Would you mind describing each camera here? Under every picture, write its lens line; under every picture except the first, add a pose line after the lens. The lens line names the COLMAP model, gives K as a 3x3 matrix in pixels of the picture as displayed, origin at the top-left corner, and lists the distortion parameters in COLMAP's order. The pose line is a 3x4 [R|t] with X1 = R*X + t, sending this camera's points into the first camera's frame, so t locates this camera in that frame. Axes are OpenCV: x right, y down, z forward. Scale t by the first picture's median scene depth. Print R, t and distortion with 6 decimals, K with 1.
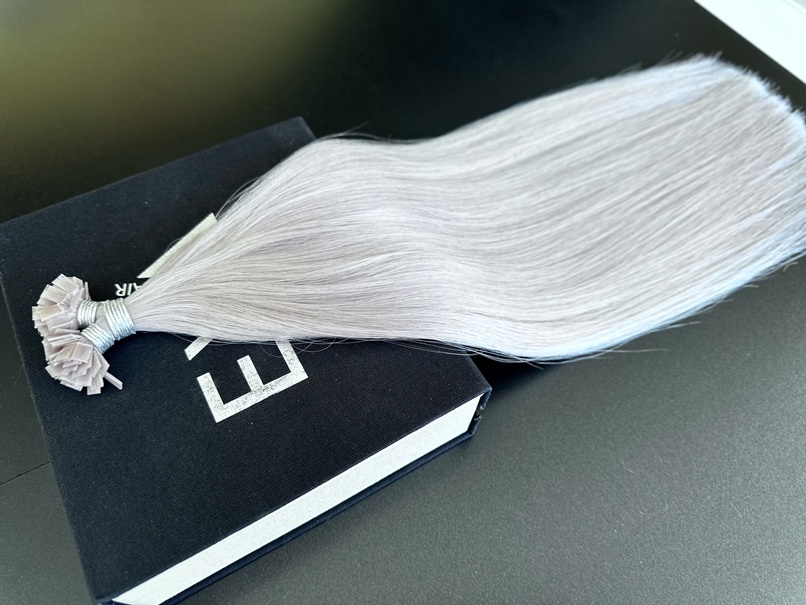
lens RADIAL K [[562.9, 0, 399.0], [0, 562.9, 304.5], [0, 0, 1]] dist [0.012470, 0.002209]
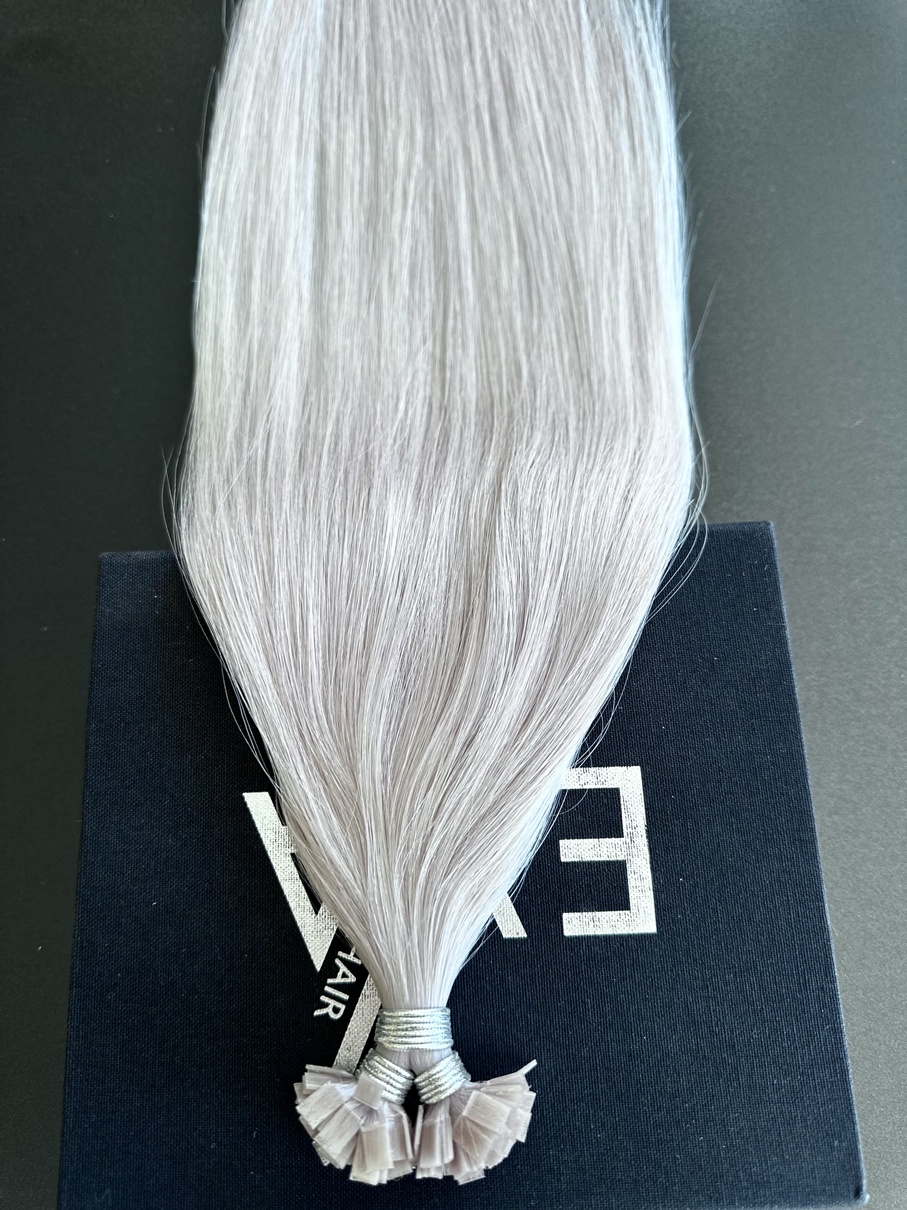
lens RADIAL K [[845.0, 0, 453.5], [0, 845.0, 597.9], [0, 0, 1]] dist [0.012470, 0.002209]
pose [[0.465592, -0.865540, 0.184566, -0.264528], [0.792365, 0.500581, 0.348676, -0.443868], [-0.394184, -0.016097, 0.918891, 0.227381]]
